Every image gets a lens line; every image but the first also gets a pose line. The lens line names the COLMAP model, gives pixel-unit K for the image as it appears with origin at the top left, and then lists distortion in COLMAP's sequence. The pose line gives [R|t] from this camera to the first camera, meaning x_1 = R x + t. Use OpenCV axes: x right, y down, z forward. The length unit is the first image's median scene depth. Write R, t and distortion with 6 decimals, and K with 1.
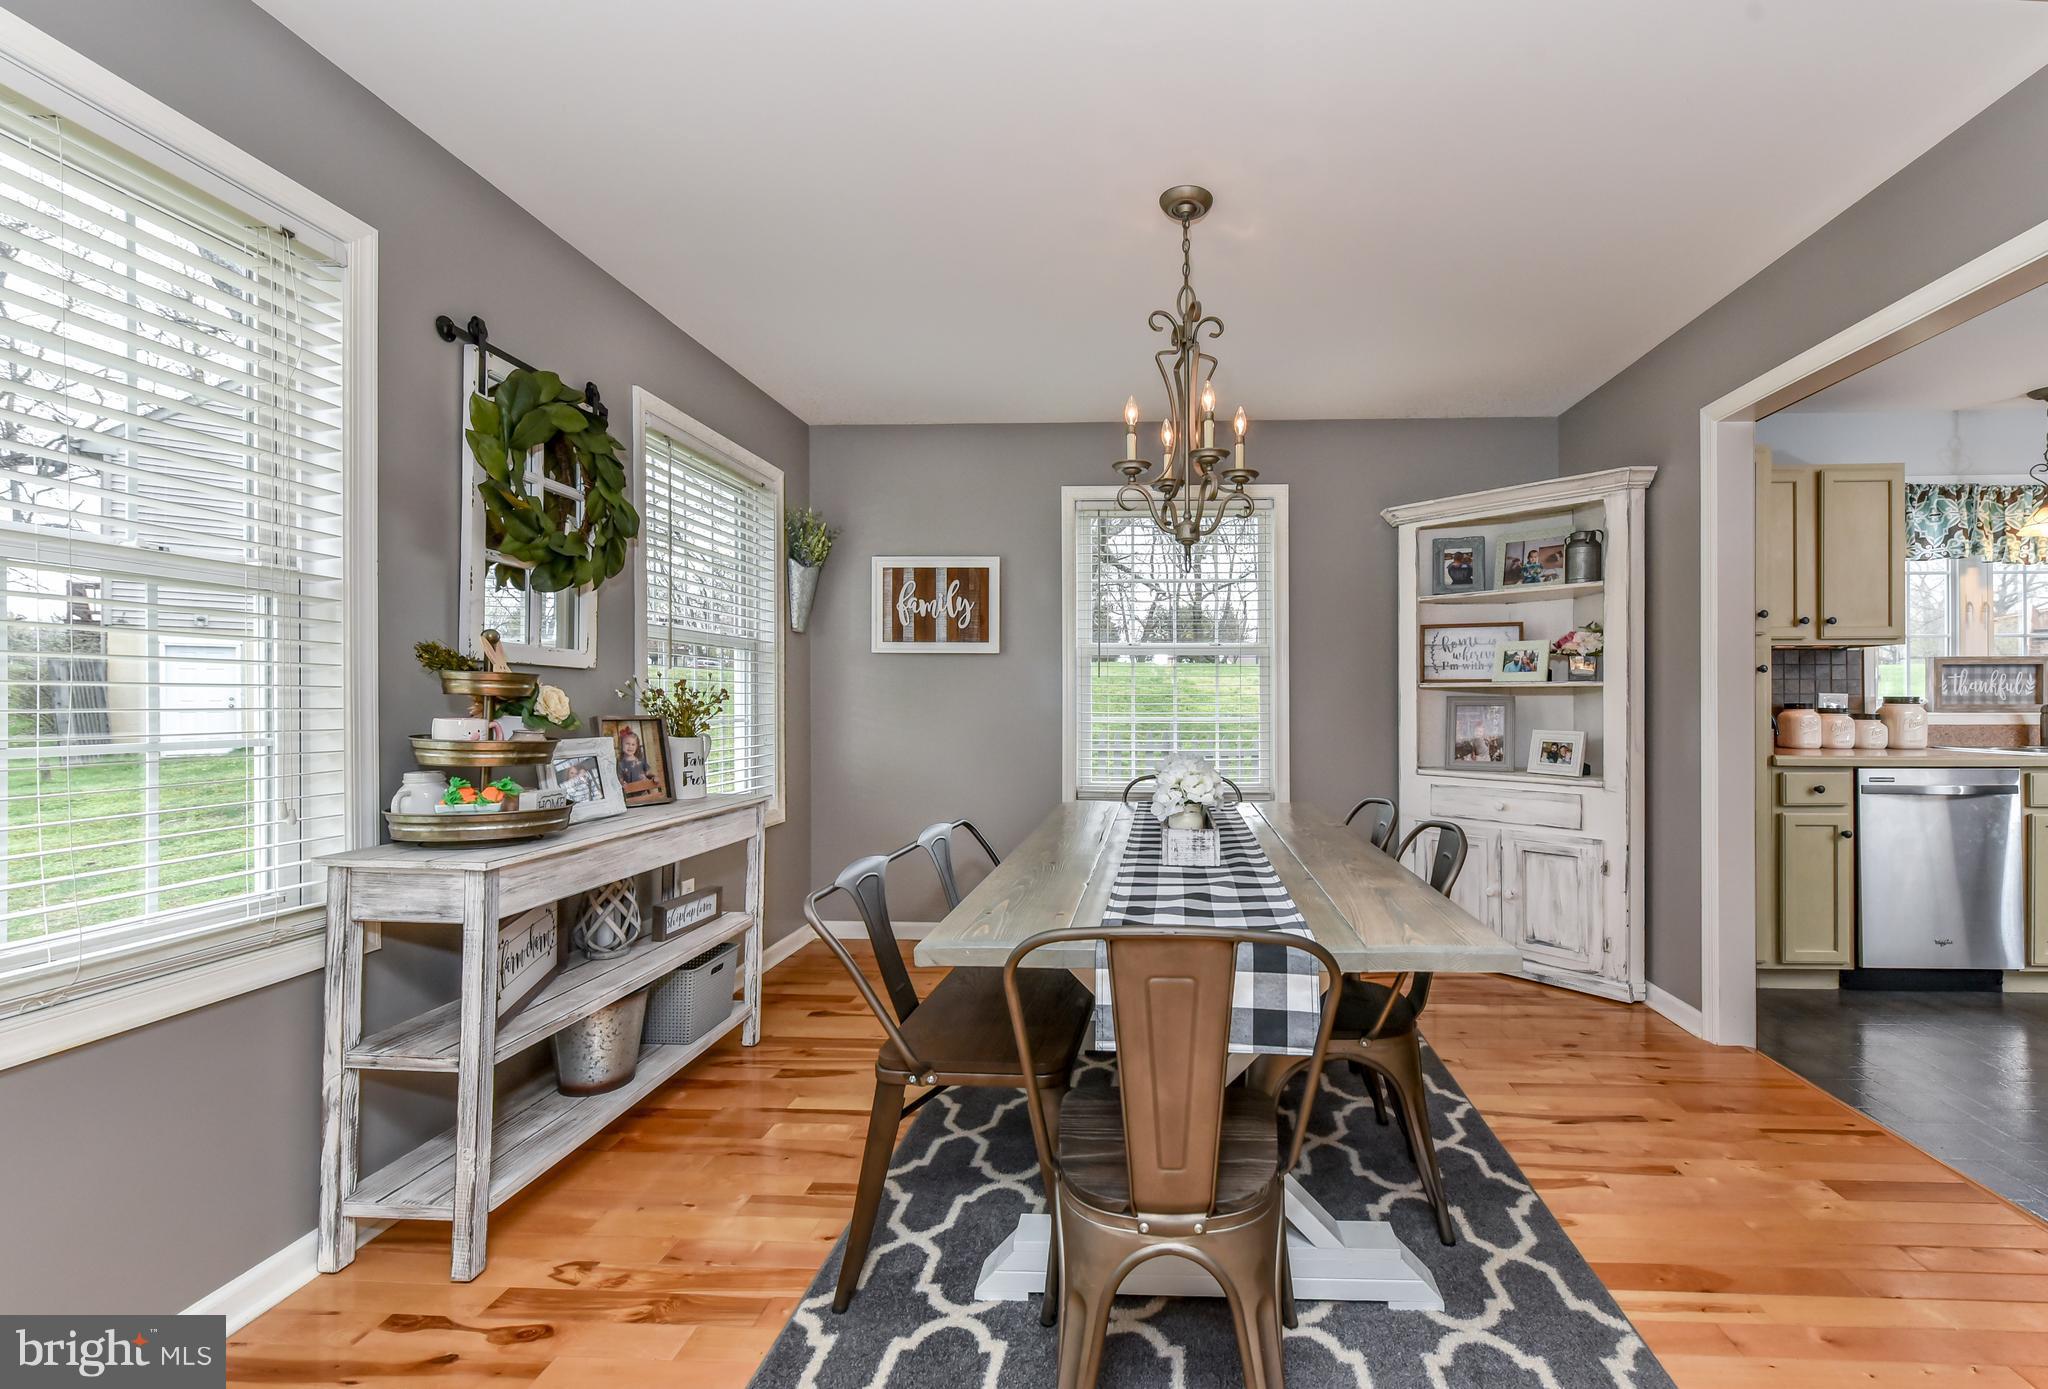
lens RADIAL K [[862.9, 0, 1124.6], [0, 862.9, 700.5], [0, 0, 1]] dist [0.002147, 0.000235]
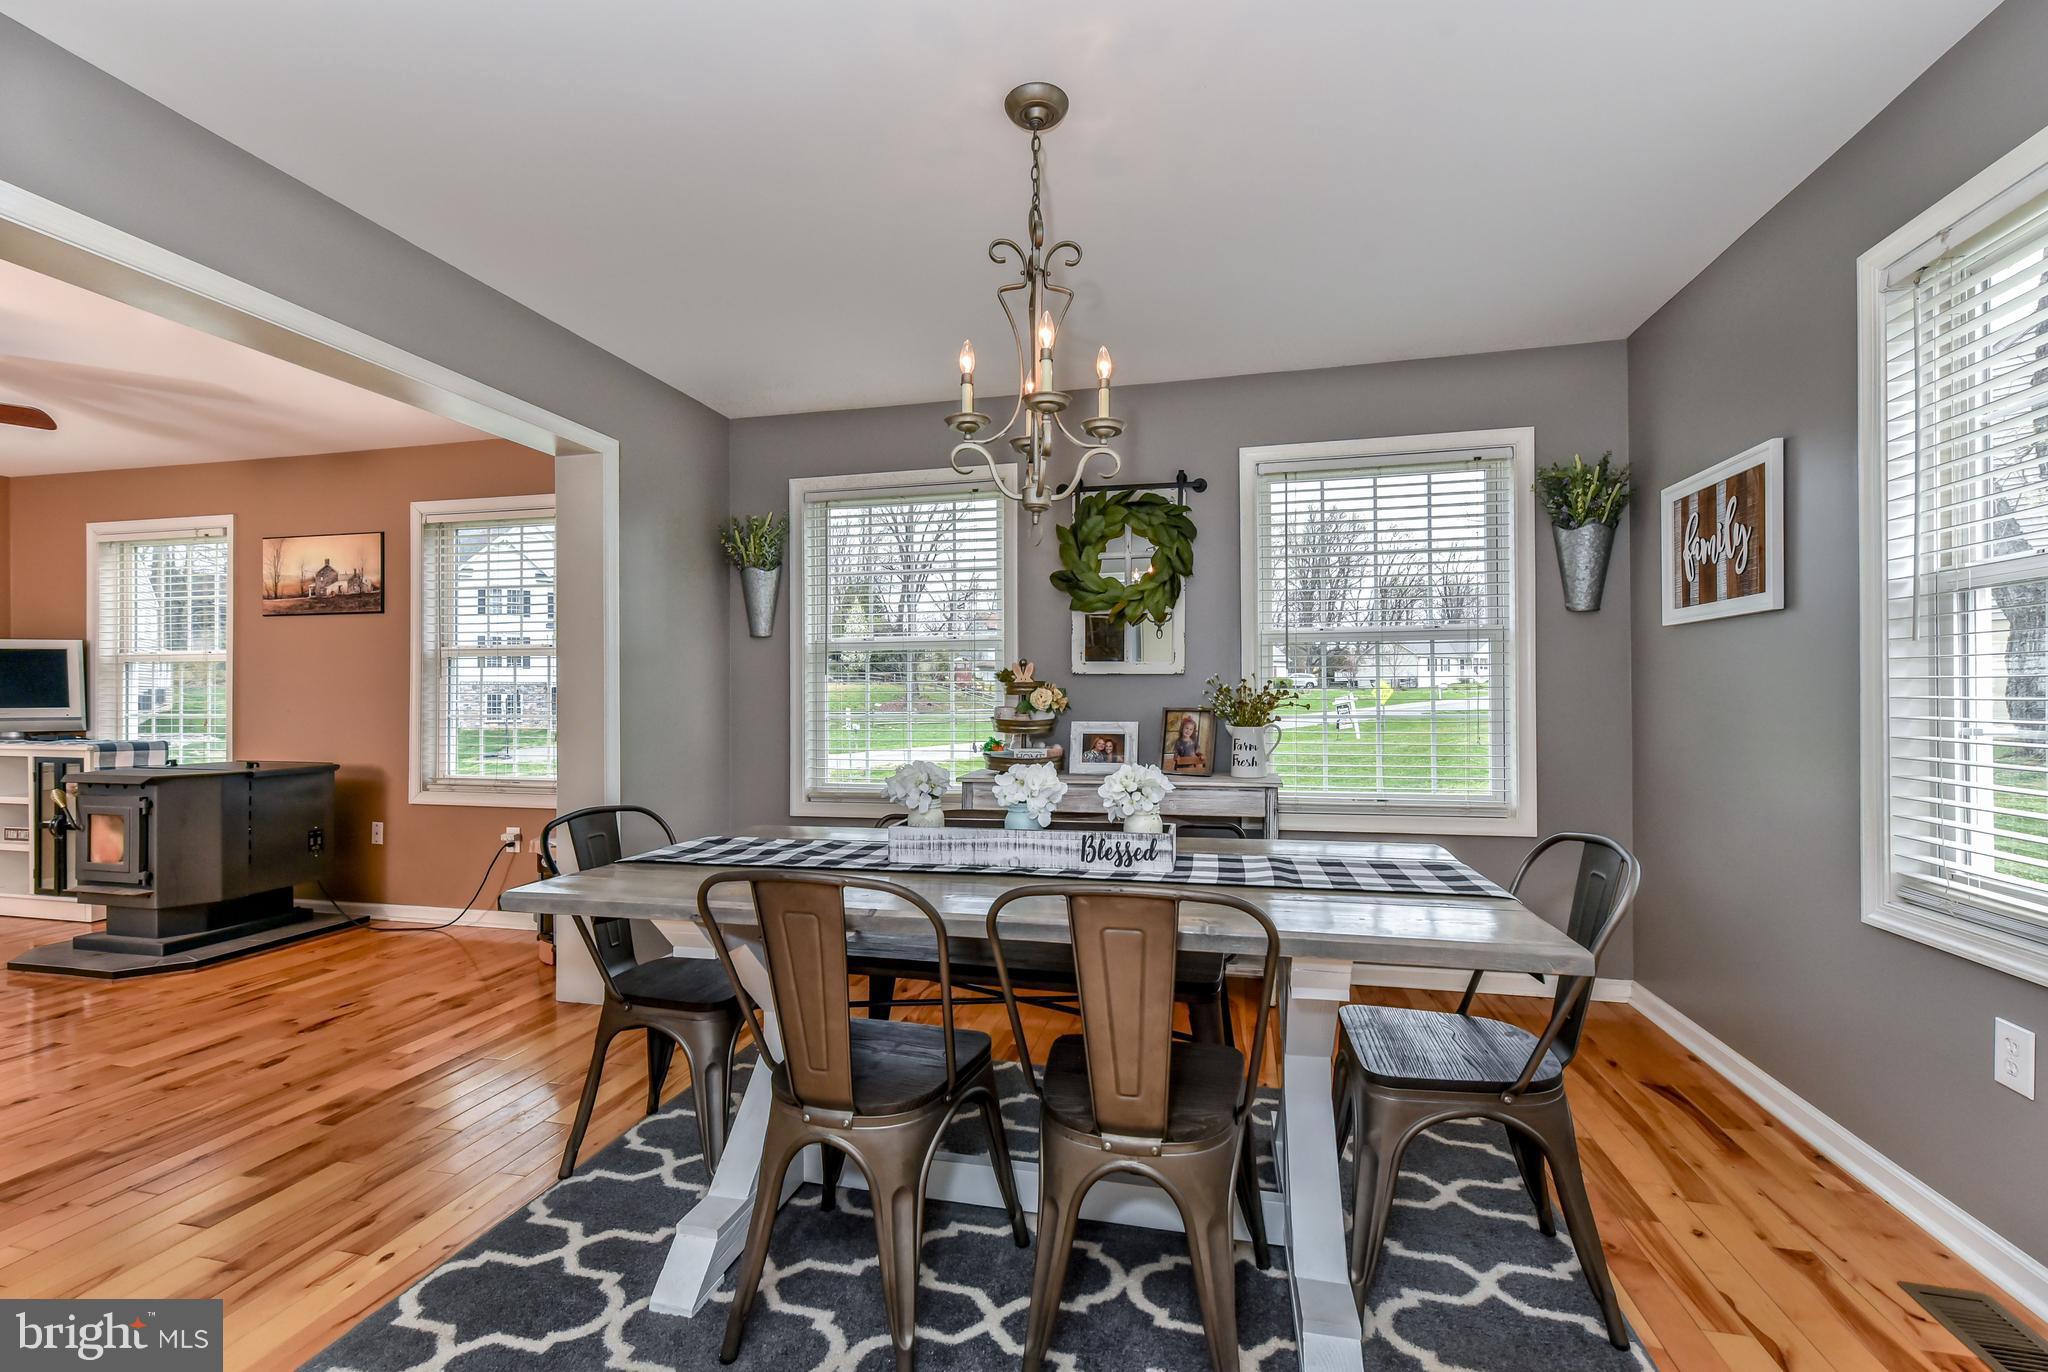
lens RADIAL K [[845.8, 0, 1024.0], [0, 845.8, 686.0], [0, 0, 1]] dist [0.014381, -0.000016]
pose [[-0.196499, -0.014166, -0.980402, 0.514444], [0.003981, 0.999876, -0.015245, 0.001499], [0.980496, -0.006899, -0.196418, 0.656613]]
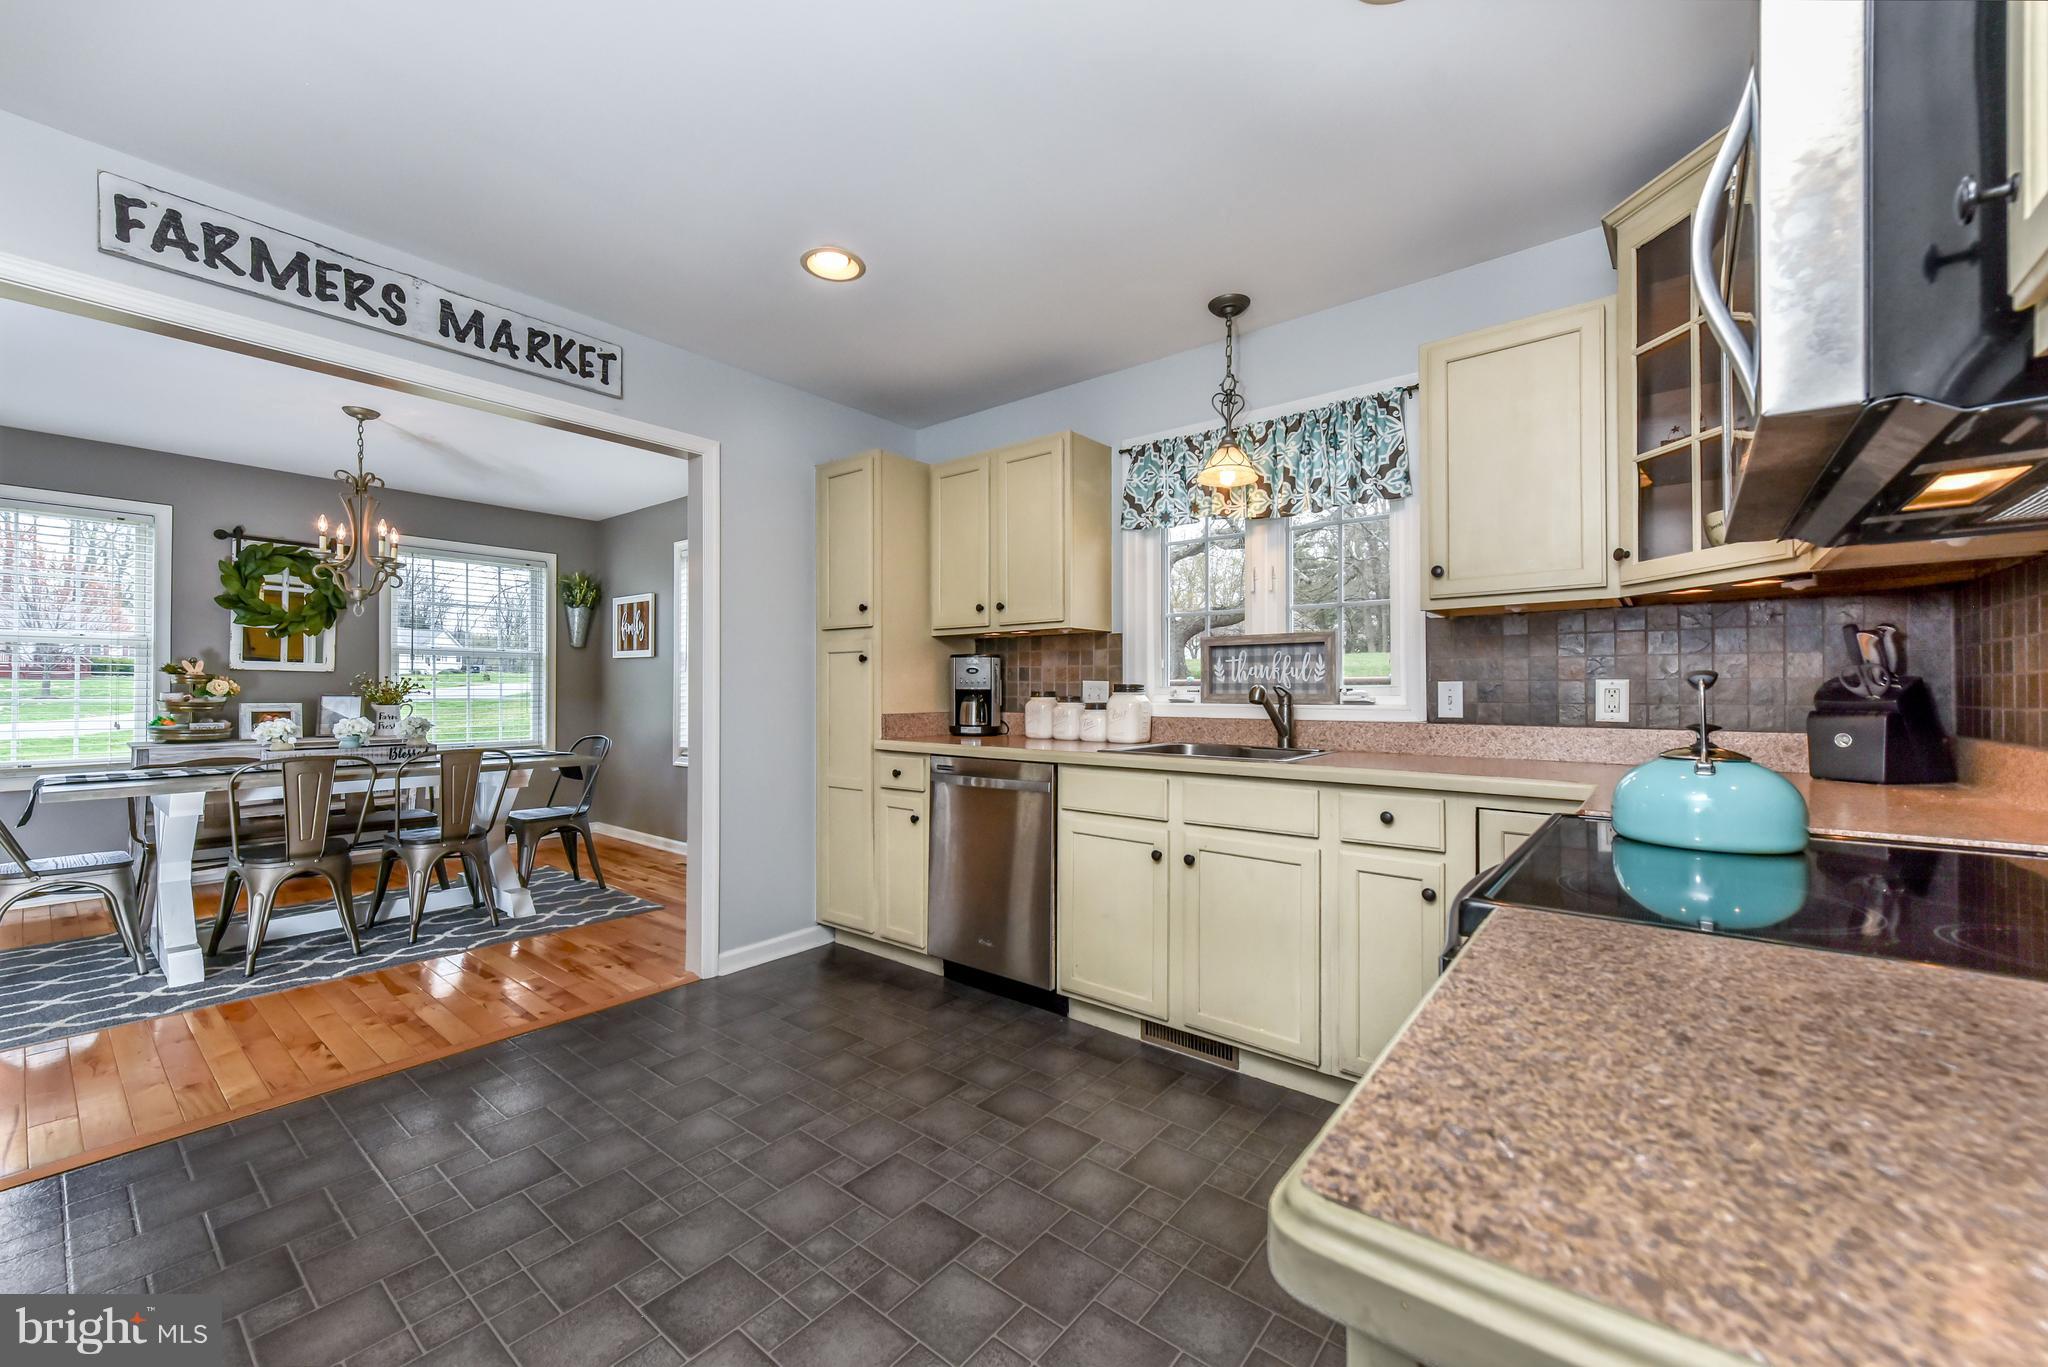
lens RADIAL K [[801.0, 0, 1013.1], [0, 801.0, 688.1], [0, 0, 1]] dist [0.013783, 0.000059]
pose [[0.800455, 0.001047, -0.599391, 1.255004], [-0.003895, 0.999986, -0.003456, 0.002598], [0.599380, 0.005101, 0.800449, 0.264496]]
